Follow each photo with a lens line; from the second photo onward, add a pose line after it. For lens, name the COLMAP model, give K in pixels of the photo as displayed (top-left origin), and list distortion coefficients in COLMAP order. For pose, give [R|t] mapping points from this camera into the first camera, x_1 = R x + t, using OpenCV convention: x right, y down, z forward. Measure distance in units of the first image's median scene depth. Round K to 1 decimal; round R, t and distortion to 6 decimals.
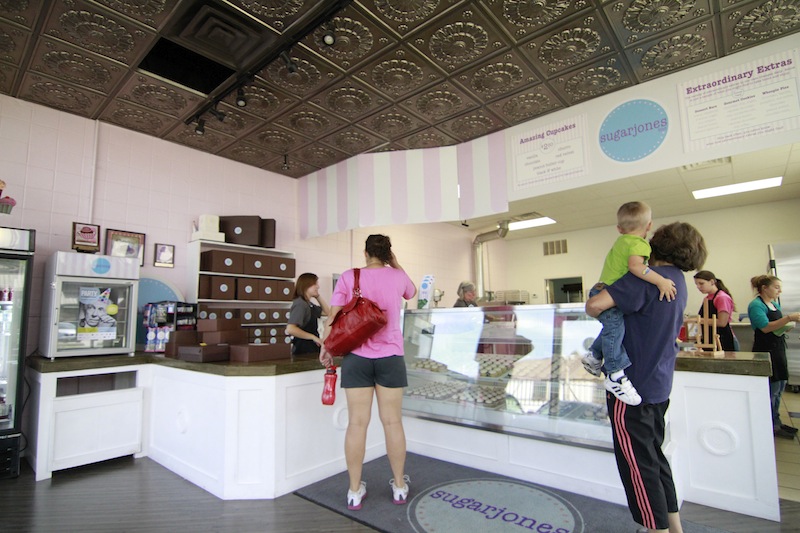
lens RADIAL K [[406.2, 0, 402.7], [0, 406.2, 270.0], [0, 0, 1]] dist [-0.004043, -0.010521]
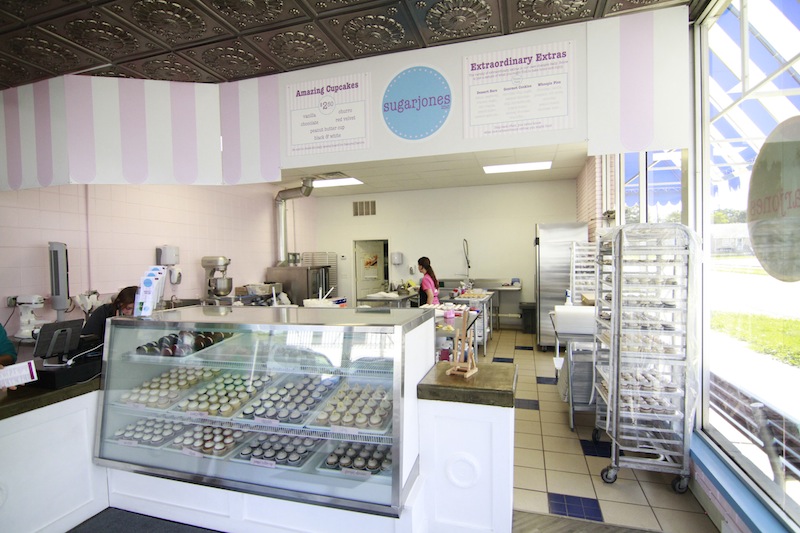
lens RADIAL K [[406.2, 0, 402.7], [0, 406.2, 270.0], [0, 0, 1]] dist [-0.004043, -0.010521]
pose [[0.915335, -0.010965, 0.402543, 0.158956], [-0.043404, 0.991119, 0.125693, -0.083319], [-0.400346, -0.132523, 0.906731, 0.149167]]
